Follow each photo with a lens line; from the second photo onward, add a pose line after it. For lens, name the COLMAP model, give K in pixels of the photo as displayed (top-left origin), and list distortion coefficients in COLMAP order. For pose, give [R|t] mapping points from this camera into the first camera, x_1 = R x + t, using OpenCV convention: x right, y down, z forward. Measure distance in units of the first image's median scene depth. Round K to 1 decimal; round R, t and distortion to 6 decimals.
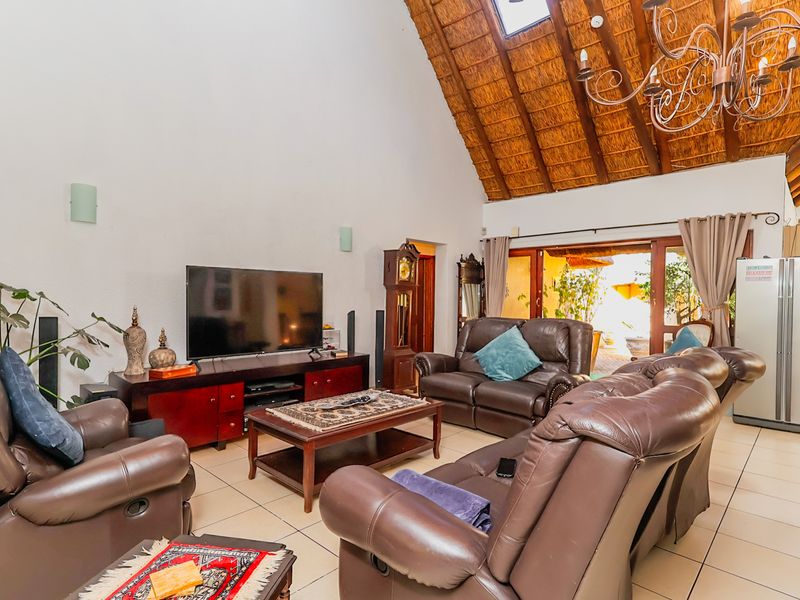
lens RADIAL K [[436.2, 0, 396.5], [0, 436.2, 304.7], [0, 0, 1]] dist [0.024273, 0.001573]
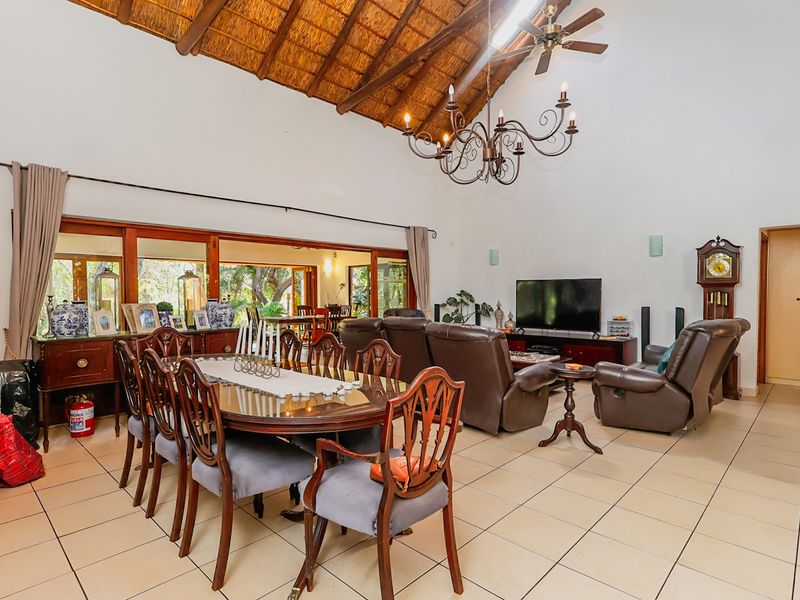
lens RADIAL K [[436.2, 0, 396.5], [0, 436.2, 304.7], [0, 0, 1]] dist [0.024273, 0.001573]
pose [[-0.023494, 0.016233, -0.999592, 1.219175], [-0.014798, 0.999753, 0.016583, -0.002908], [0.999614, 0.015181, -0.023248, 0.391726]]
